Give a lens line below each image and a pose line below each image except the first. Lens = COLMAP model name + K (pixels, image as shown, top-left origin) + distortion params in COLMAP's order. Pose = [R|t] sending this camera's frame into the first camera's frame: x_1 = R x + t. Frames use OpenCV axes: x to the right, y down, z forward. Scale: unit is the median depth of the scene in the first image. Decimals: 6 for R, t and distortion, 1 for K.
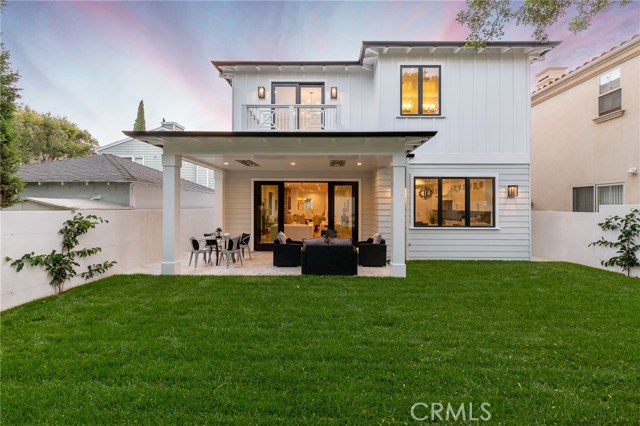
lens RADIAL K [[278.6, 0, 320.0], [0, 278.6, 206.4], [0, 0, 1]] dist [0.001445, -0.000138]
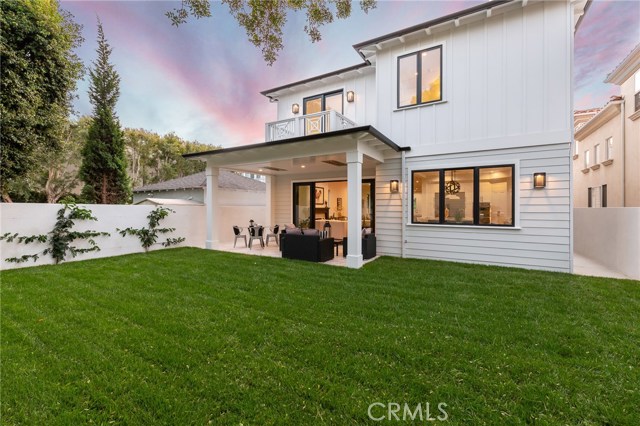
lens RADIAL K [[278.6, 0, 320.0], [0, 278.6, 206.4], [0, 0, 1]] dist [0.001445, -0.000138]
pose [[0.860898, -0.002442, -0.508771, 0.554716], [0.000446, 0.999992, -0.004045, 0.019787], [0.508777, 0.003256, 0.860892, 0.026505]]
